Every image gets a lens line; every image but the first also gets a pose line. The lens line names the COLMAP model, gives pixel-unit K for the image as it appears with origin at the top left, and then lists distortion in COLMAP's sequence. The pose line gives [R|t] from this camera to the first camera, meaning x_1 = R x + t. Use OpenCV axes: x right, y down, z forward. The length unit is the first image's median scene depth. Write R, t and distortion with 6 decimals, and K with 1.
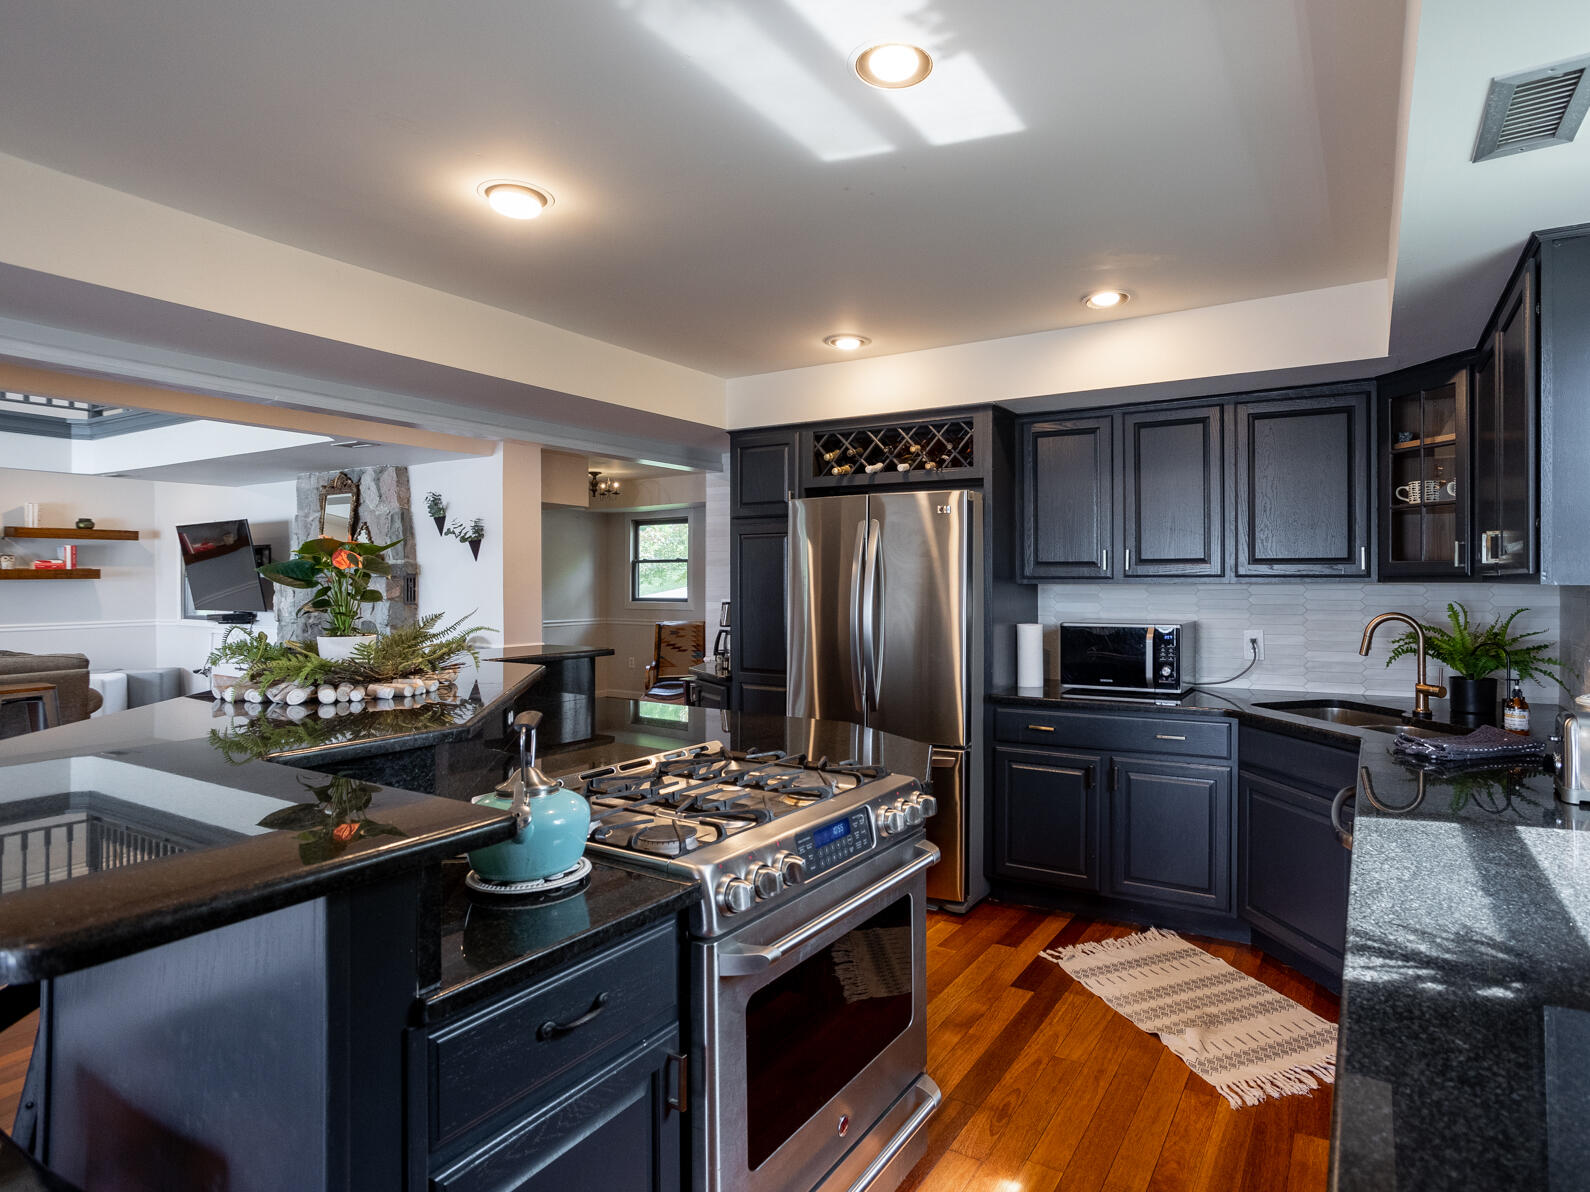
lens RADIAL K [[861.5, 0, 791.4], [0, 861.5, 586.9], [0, 0, 1]] dist [-0.052956, 0.035118]
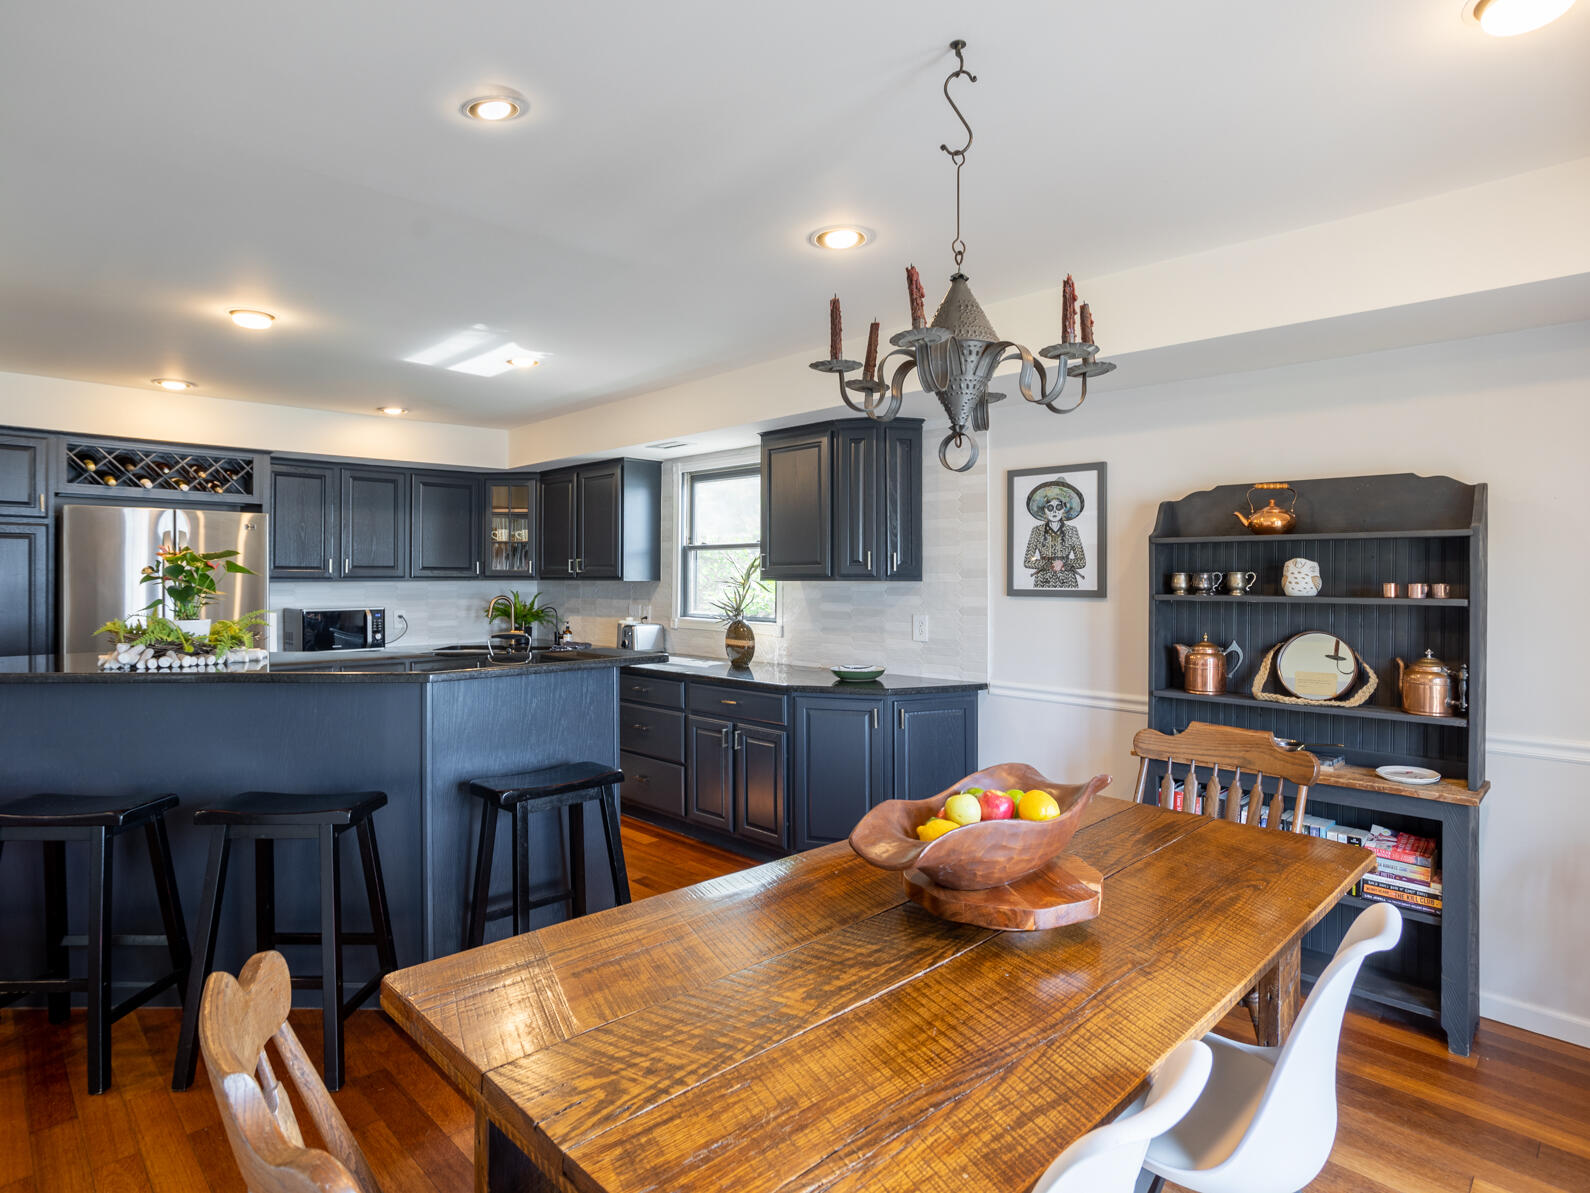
lens RADIAL K [[861.5, 0, 791.4], [0, 861.5, 587.4], [0, 0, 1]] dist [-0.052956, 0.035118]
pose [[0.255765, -0.008534, 0.966701, -0.909933], [0.012160, 0.999910, 0.005610, 0.007370], [-0.966662, 0.010320, 0.255846, -0.162974]]
